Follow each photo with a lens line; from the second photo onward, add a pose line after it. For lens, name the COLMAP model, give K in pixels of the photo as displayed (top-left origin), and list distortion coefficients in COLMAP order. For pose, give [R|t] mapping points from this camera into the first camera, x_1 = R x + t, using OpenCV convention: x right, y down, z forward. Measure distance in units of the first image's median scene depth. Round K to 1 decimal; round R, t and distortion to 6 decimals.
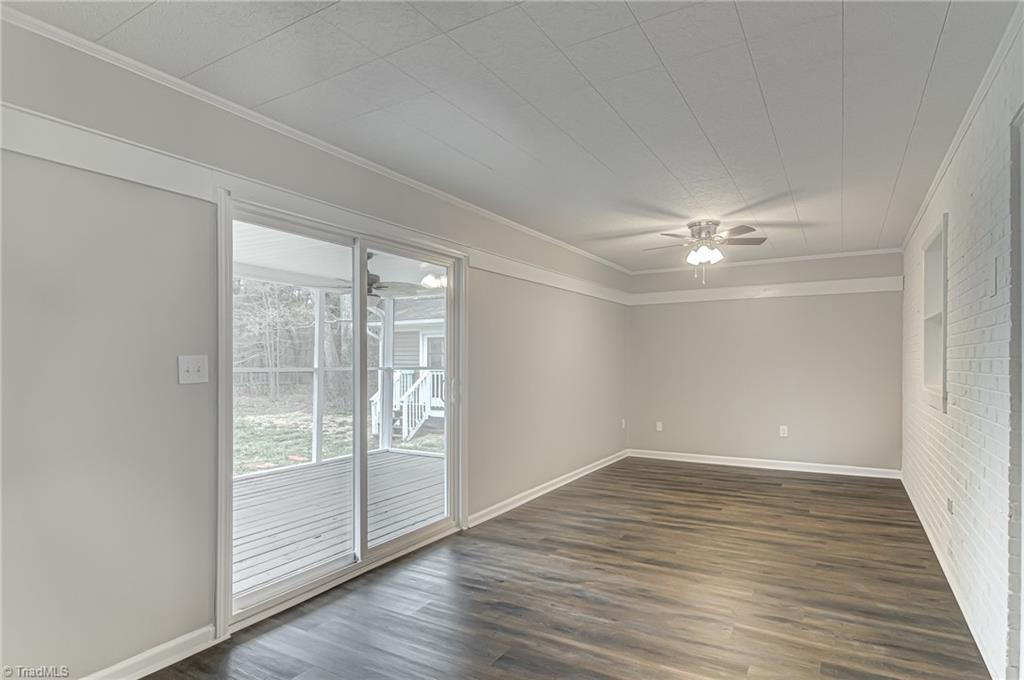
lens RADIAL K [[540.8, 0, 517.3], [0, 540.8, 351.1], [0, 0, 1]] dist [0.005410, -0.000726]
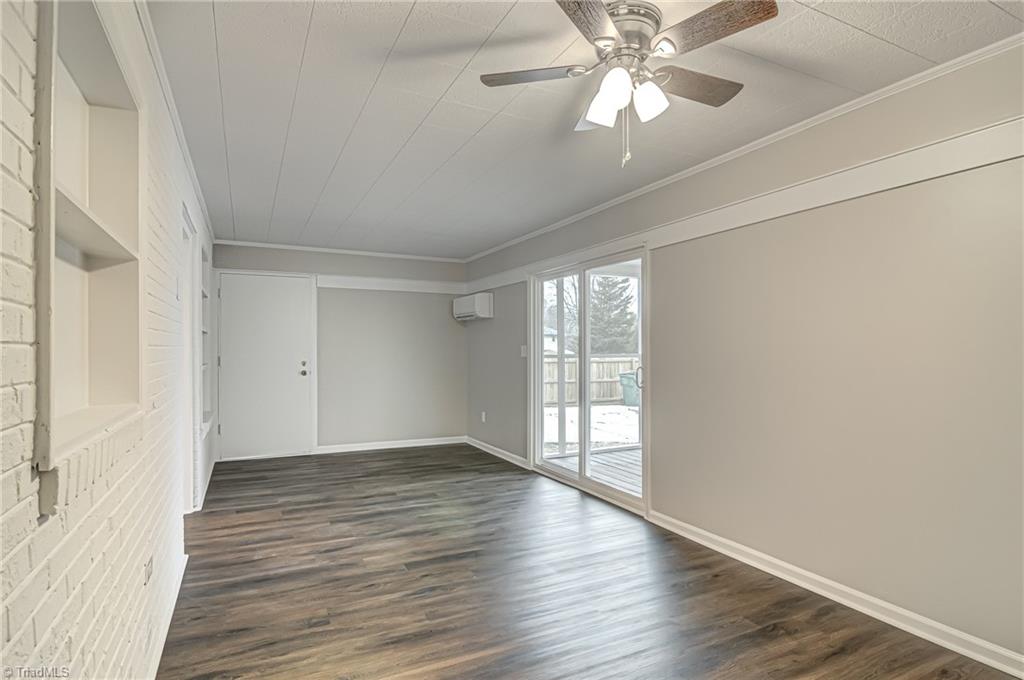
lens RADIAL K [[540.8, 0, 517.3], [0, 540.8, 351.1], [0, 0, 1]] dist [0.005410, -0.000726]
pose [[-0.536503, 0.000085, -0.843898, 1.235667], [0.009603, 0.999936, -0.006004, 0.040160], [0.843844, -0.011325, -0.536469, 1.925726]]
